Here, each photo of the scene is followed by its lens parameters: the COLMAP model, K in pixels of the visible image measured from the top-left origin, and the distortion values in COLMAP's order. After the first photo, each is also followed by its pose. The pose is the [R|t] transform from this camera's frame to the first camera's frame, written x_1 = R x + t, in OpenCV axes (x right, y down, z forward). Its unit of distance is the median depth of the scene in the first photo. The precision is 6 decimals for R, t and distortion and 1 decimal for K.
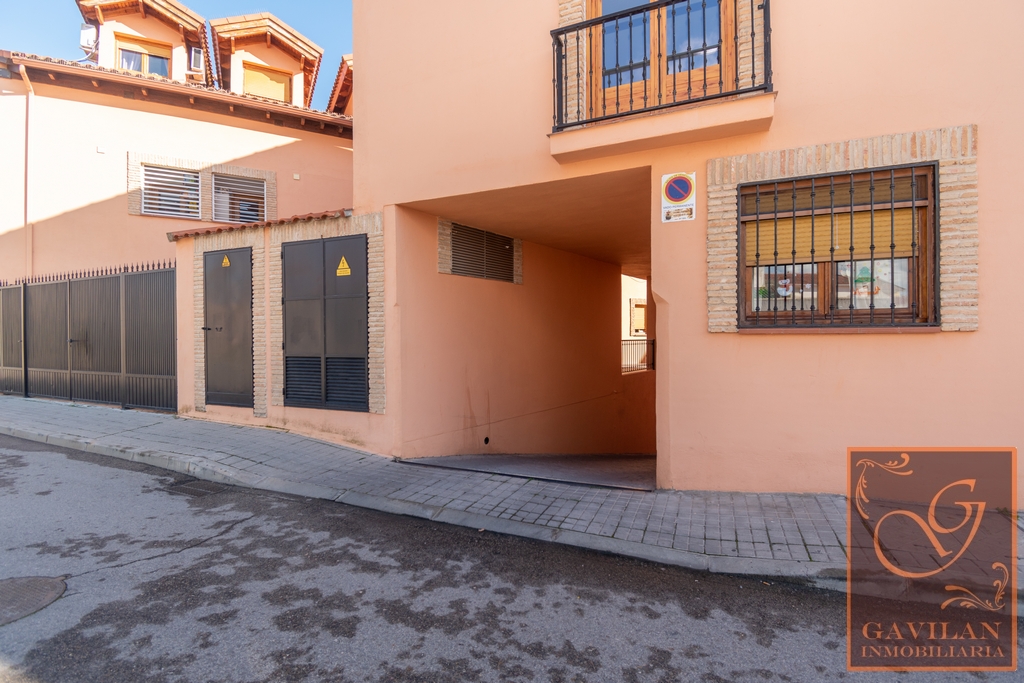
lens RADIAL K [[472.4, 0, 520.0], [0, 472.4, 344.5], [0, 0, 1]] dist [0.005379, -0.017018]
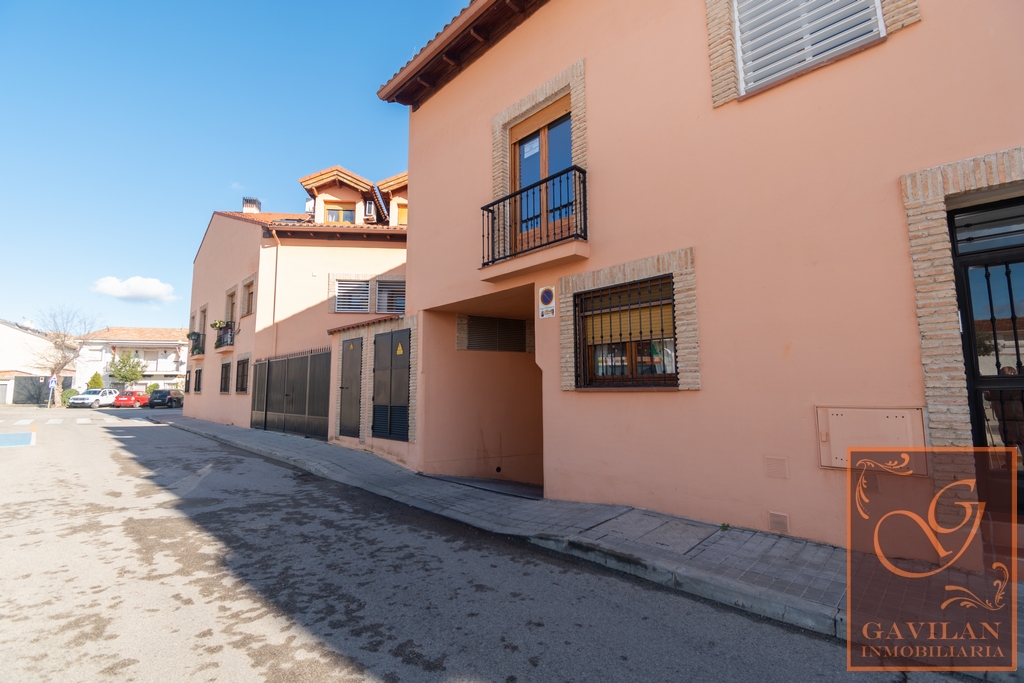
lens RADIAL K [[472.4, 0, 518.6], [0, 472.4, 342.4], [0, 0, 1]] dist [0.005379, -0.017018]
pose [[0.923765, -0.039919, -0.380875, 0.623406], [-0.006204, 0.992862, -0.119108, 0.001513], [0.382911, 0.112390, 0.916923, -0.325244]]
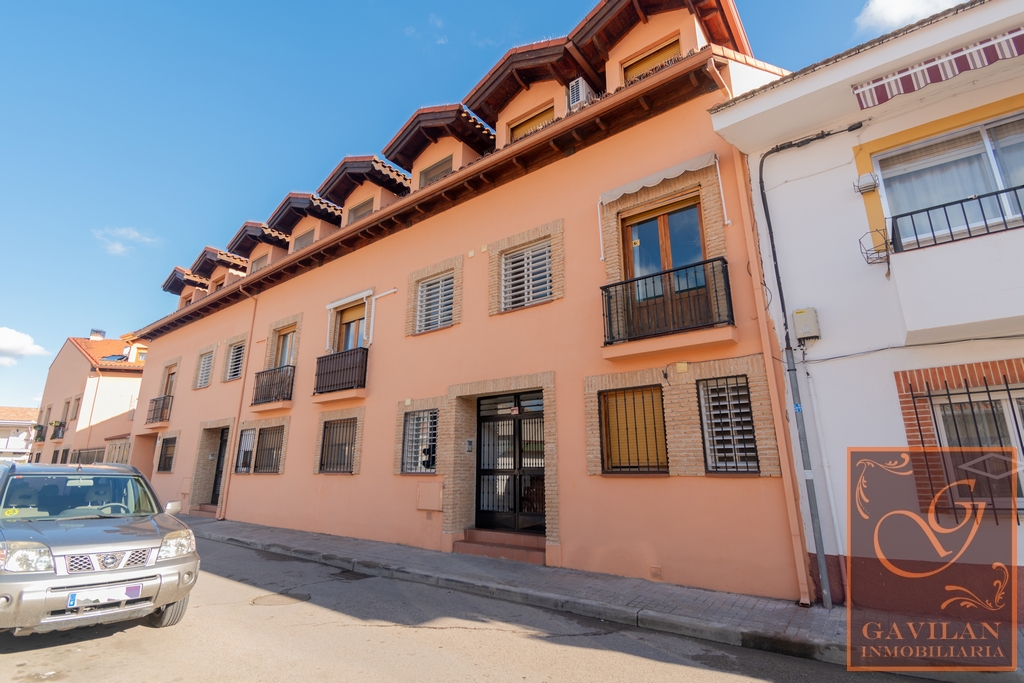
lens RADIAL K [[472.4, 0, 506.1], [0, 472.4, 337.6], [0, 0, 1]] dist [0.005379, -0.017018]
pose [[0.971662, -0.068507, -0.226228, 3.087758], [0.003849, 0.961537, -0.274647, -0.008271], [0.236342, 0.265994, 0.934553, -1.749950]]
